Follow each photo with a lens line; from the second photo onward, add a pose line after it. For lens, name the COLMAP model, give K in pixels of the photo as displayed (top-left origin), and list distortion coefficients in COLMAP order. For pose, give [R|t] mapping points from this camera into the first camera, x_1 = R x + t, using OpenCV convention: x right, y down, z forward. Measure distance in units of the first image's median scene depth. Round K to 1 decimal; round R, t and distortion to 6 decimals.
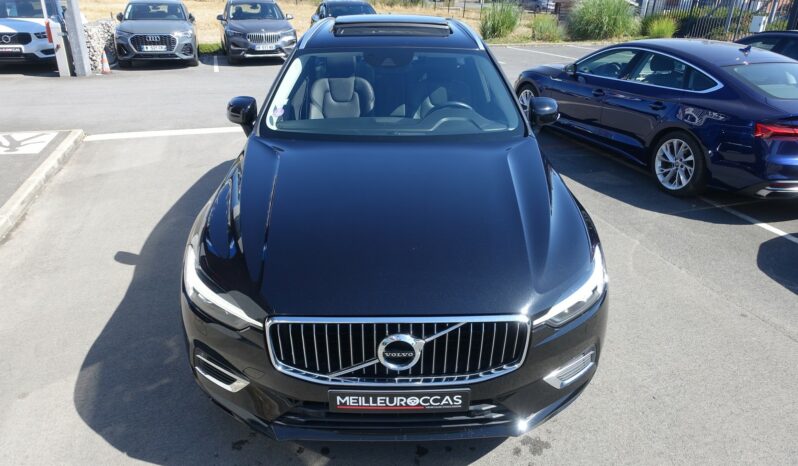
lens RADIAL K [[548.2, 0, 399.0], [0, 548.2, 233.0], [0, 0, 1]] dist [-0.007639, 0.002033]
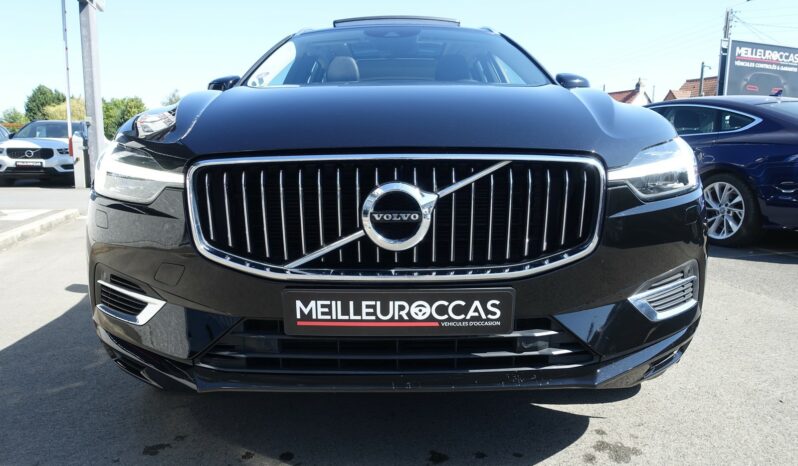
lens RADIAL K [[546.4, 0, 399.0], [0, 546.4, 233.0], [0, 0, 1]] dist [-0.004943, -0.001794]
pose [[0.999653, -0.008815, -0.024822, 0.017050], [0.001827, 0.963281, -0.268490, 0.374653], [0.026277, 0.268352, 0.962962, 0.378627]]
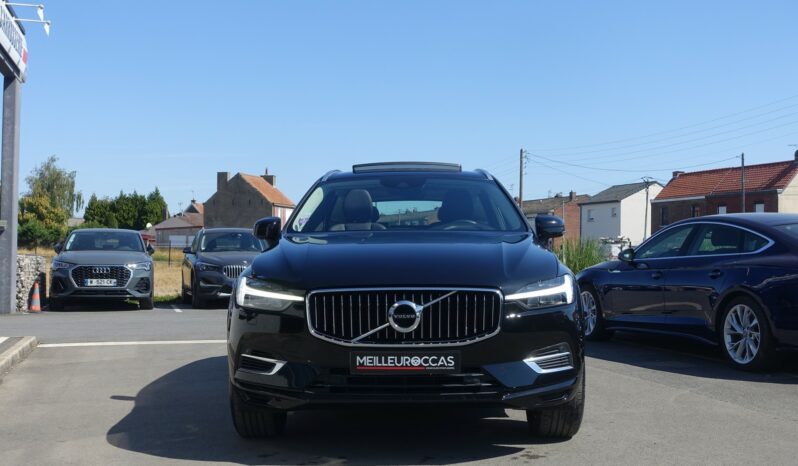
lens RADIAL K [[950.9, 0, 388.8], [0, 950.9, 234.0], [0, 0, 1]] dist [-0.028319, -0.023756]
pose [[0.998641, -0.013303, -0.050395, 0.075927], [-0.009644, 0.903020, -0.429491, 0.961618], [0.051221, 0.429393, 0.901664, -1.099437]]
